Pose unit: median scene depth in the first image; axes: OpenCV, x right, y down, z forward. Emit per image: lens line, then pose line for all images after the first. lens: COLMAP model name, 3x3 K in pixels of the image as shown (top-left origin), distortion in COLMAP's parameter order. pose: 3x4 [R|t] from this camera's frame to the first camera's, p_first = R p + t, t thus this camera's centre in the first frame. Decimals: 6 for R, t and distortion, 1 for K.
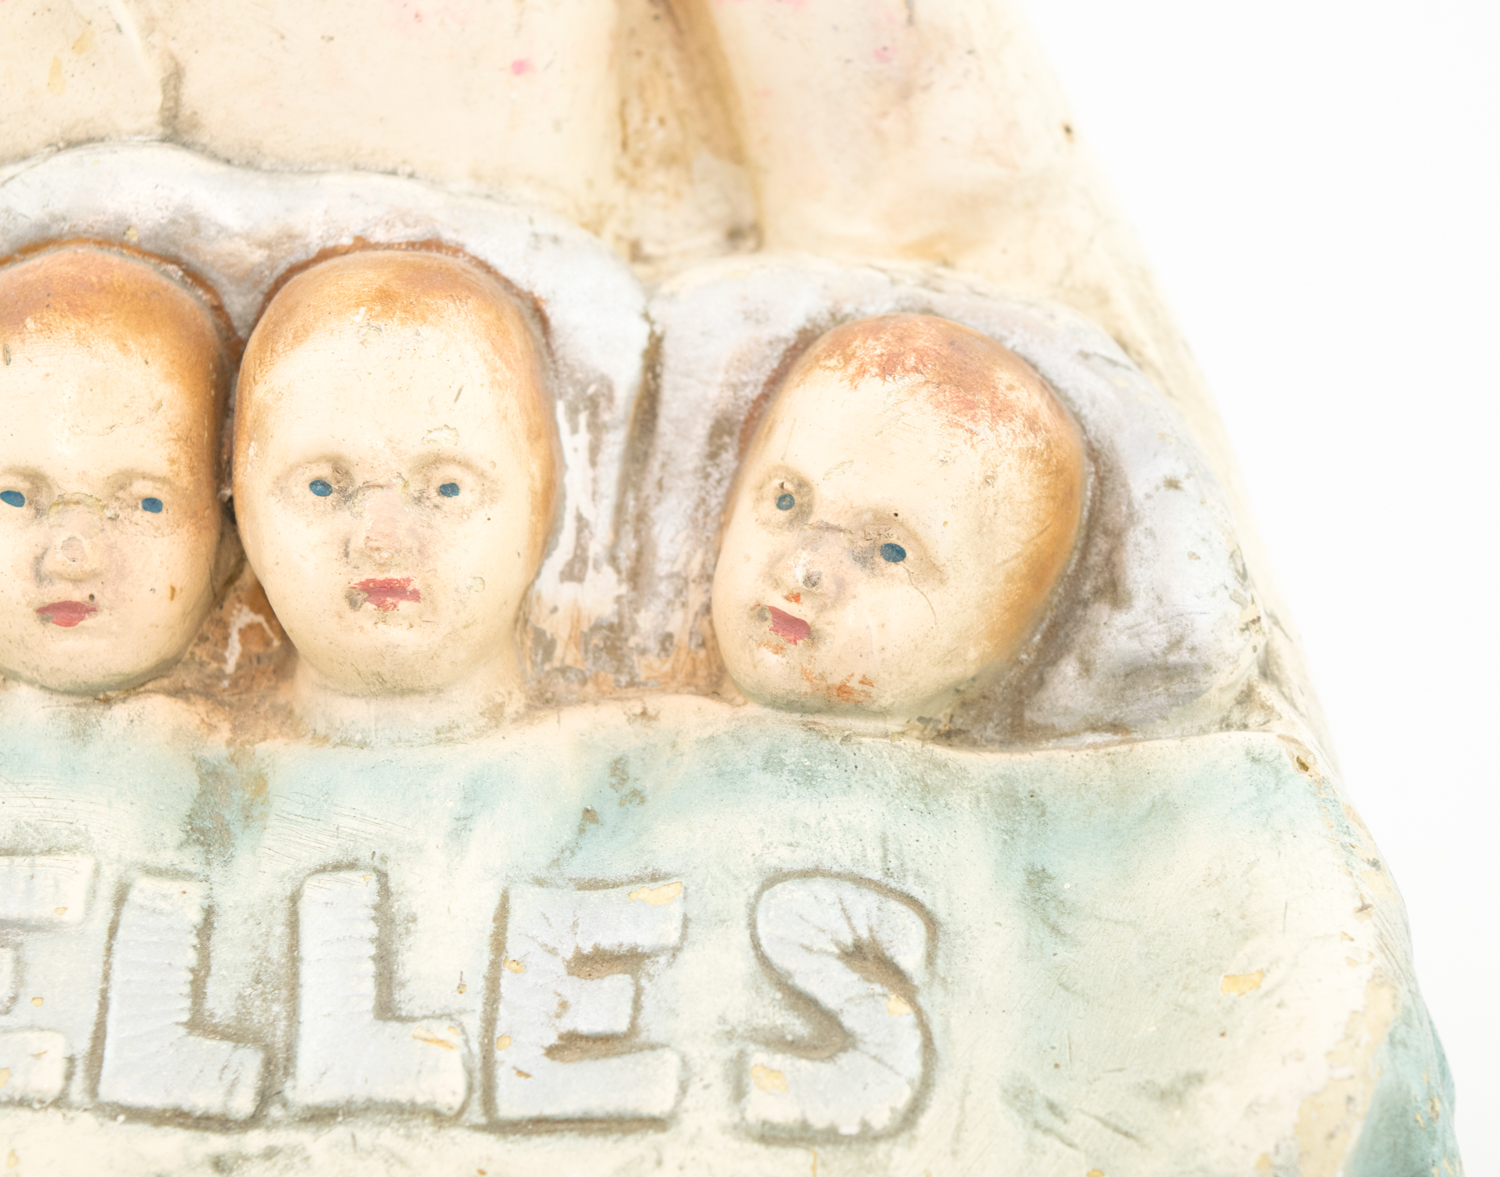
lens RADIAL K [[3950.2, 0, 876.9], [0, 3950.2, 592.7], [0, 0, 1]] dist [0.070280, 0.000000]
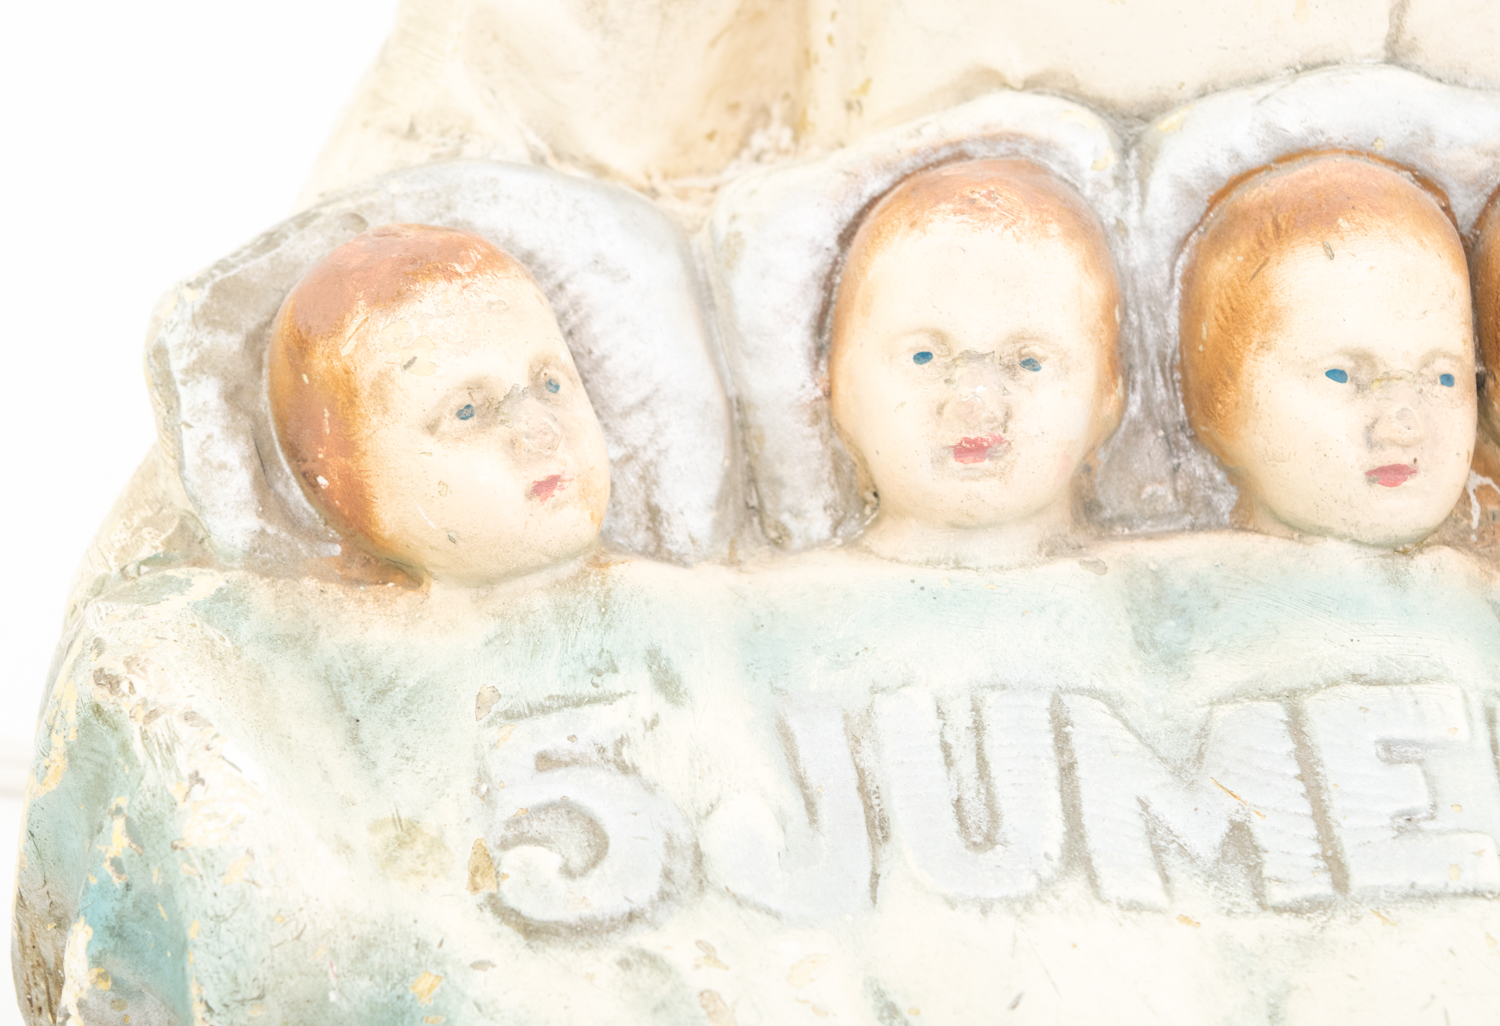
lens RADIAL K [[4347.4, 0, 534.3], [0, 4347.4, 383.6], [0, 0, 1]] dist [0.073038, 0.000000]
pose [[0.994375, -0.012706, 0.105156, -0.579986], [0.016497, 0.999242, -0.035261, 0.019006], [-0.104629, 0.036797, 0.993830, -0.226337]]
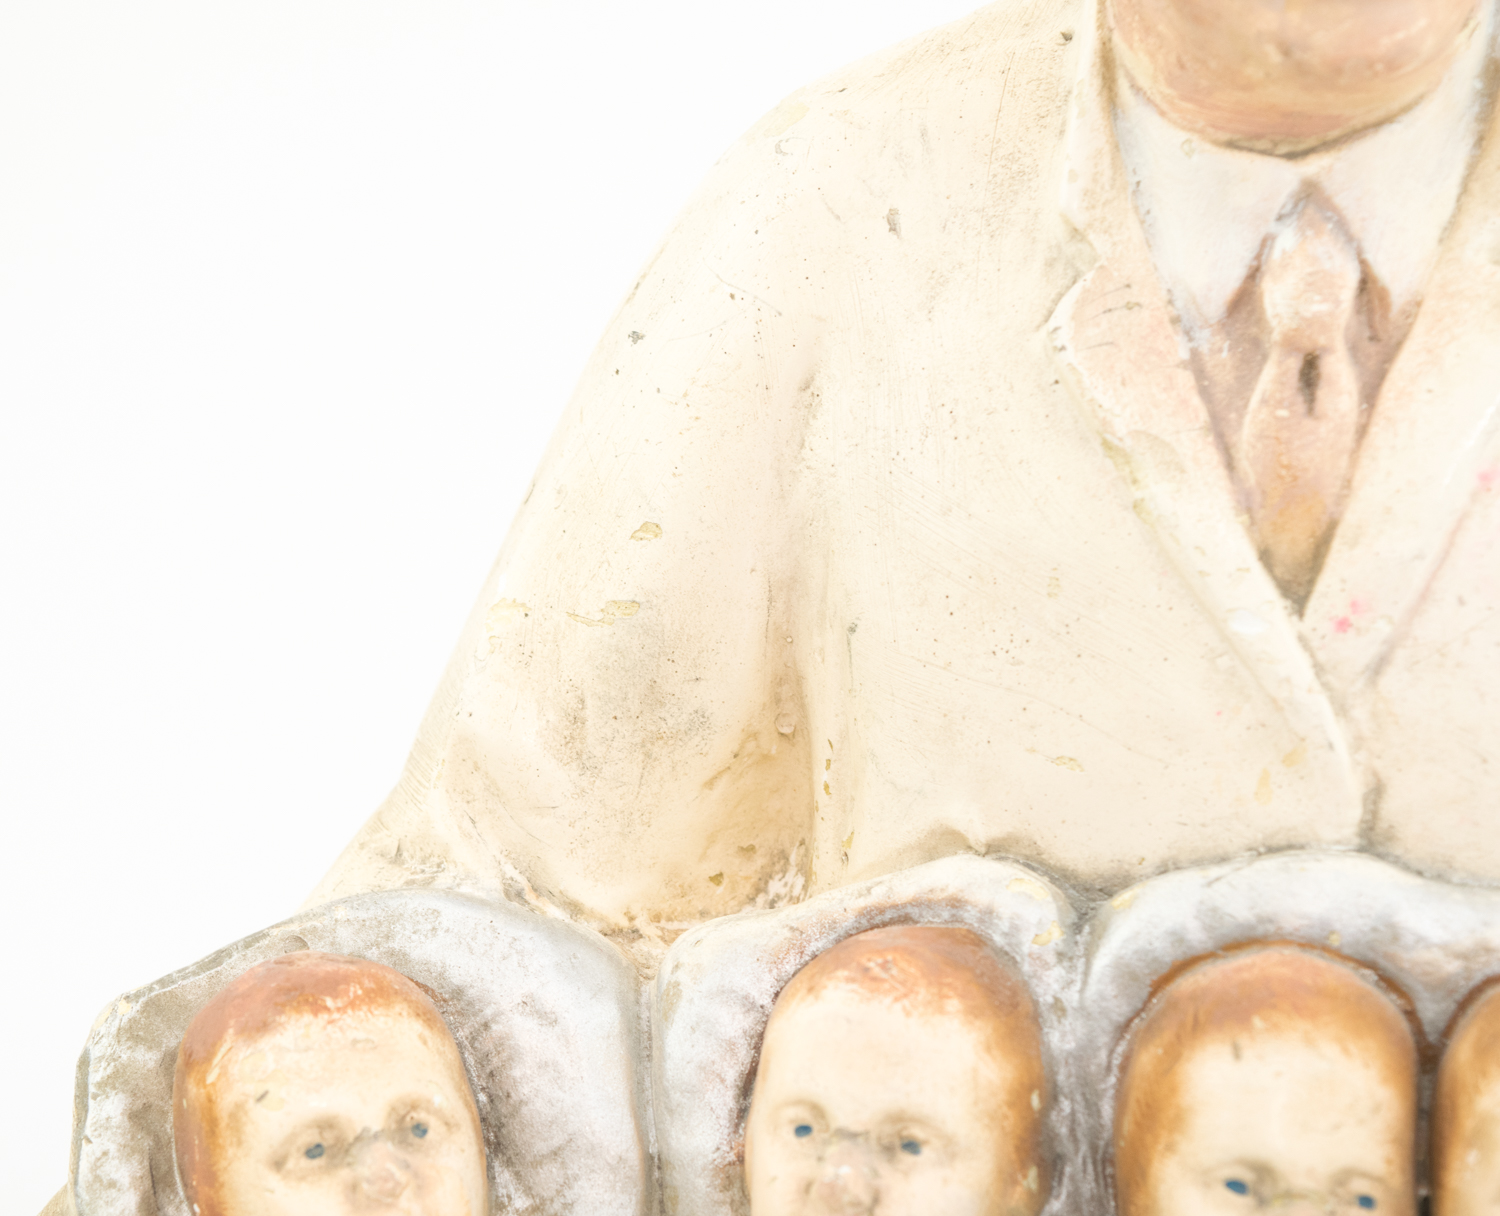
lens RADIAL K [[4099.7, 0, 571.7], [0, 4099.7, 604.4], [0, 0, 1]] dist [0.074186, 0.000000]
pose [[0.986558, 0.044567, -0.157217, -0.227126], [-0.065482, 0.989288, -0.130466, -0.022819], [0.149718, 0.139007, 0.978908, -0.123157]]
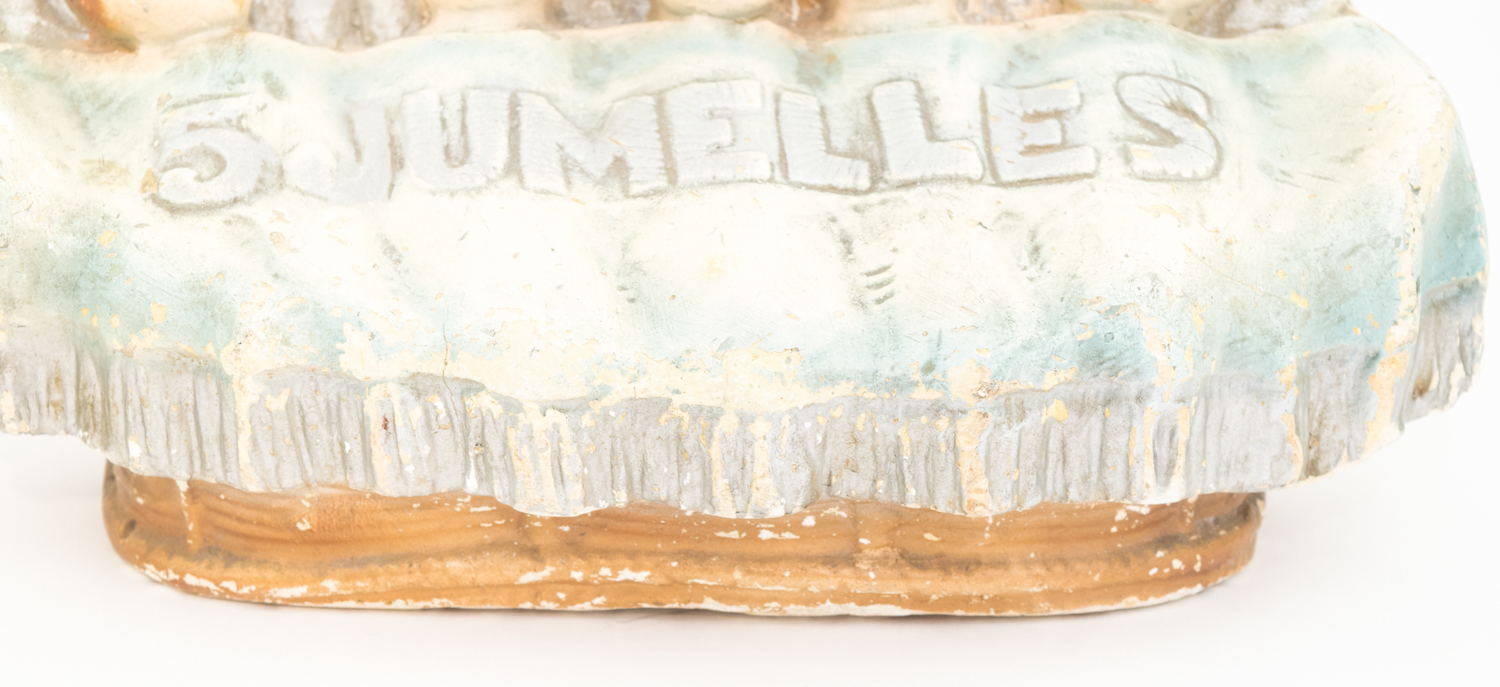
lens RADIAL K [[3384.0, 0, 754.1], [0, 3384.0, 510.0], [0, 0, 1]] dist [0.061348, 0.000000]
pose [[0.995020, -0.026608, 0.096059, -0.350445], [0.038322, 0.991761, -0.122239, 0.452886], [-0.092015, 0.125311, 0.987841, -0.549251]]
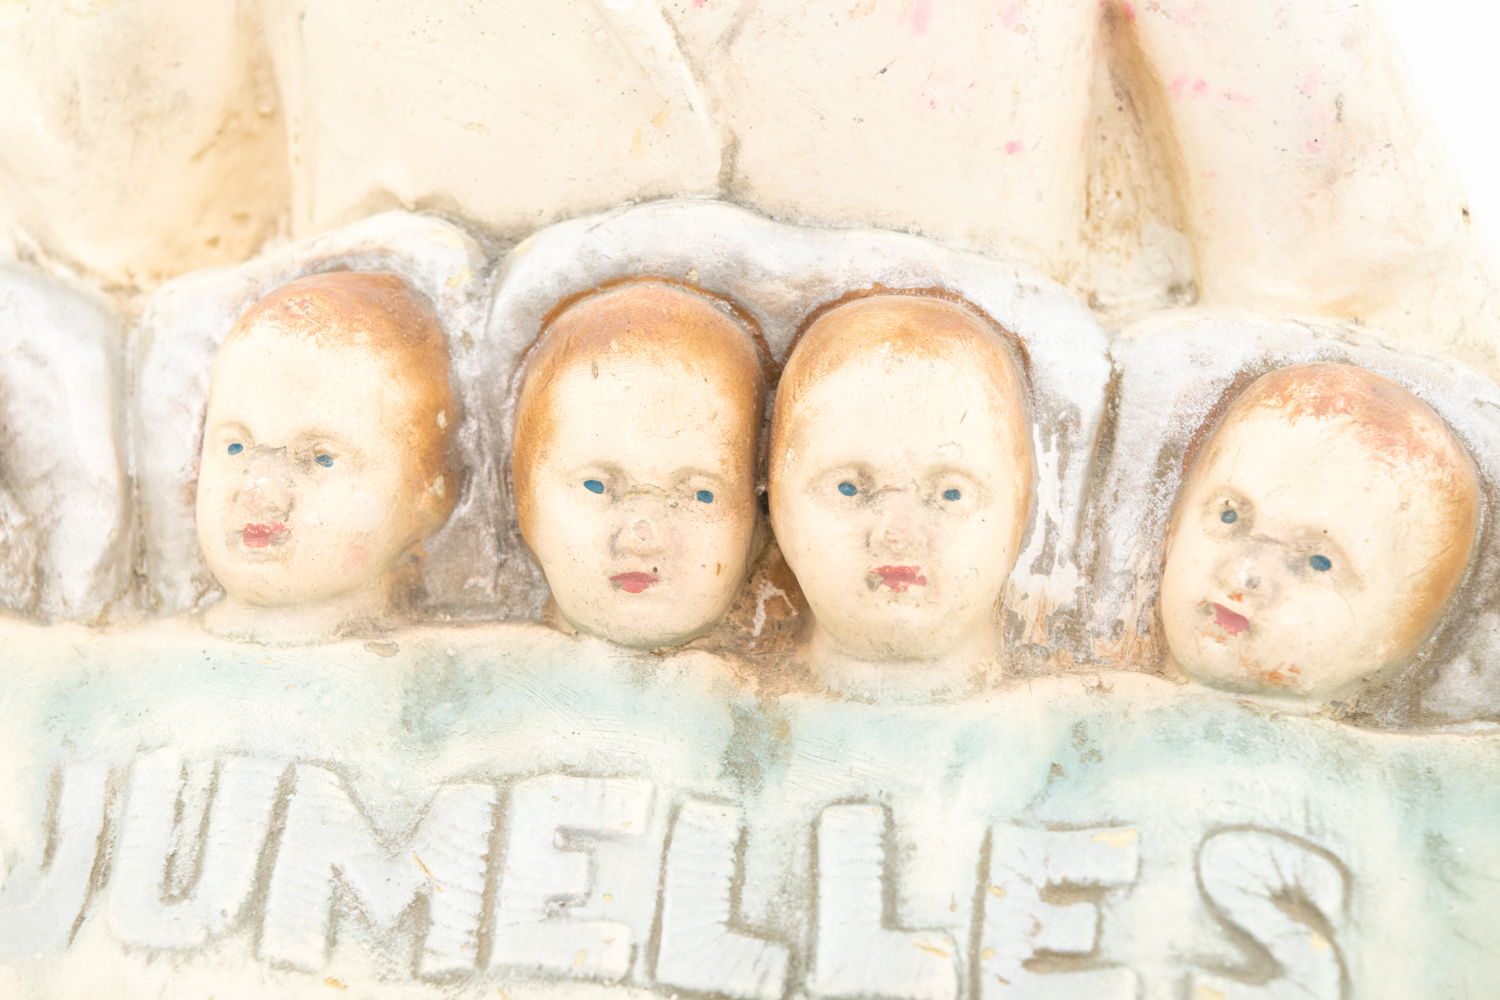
lens RADIAL K [[3364.6, 0, 741.8], [0, 3364.6, 500.3], [0, 0, 1]] dist [0.068495, 0.000000]
pose [[0.993802, 0.042962, -0.102530, -0.065190], [-0.044872, 0.998858, -0.016402, -0.004413], [0.101708, 0.020901, 0.994595, -0.034170]]
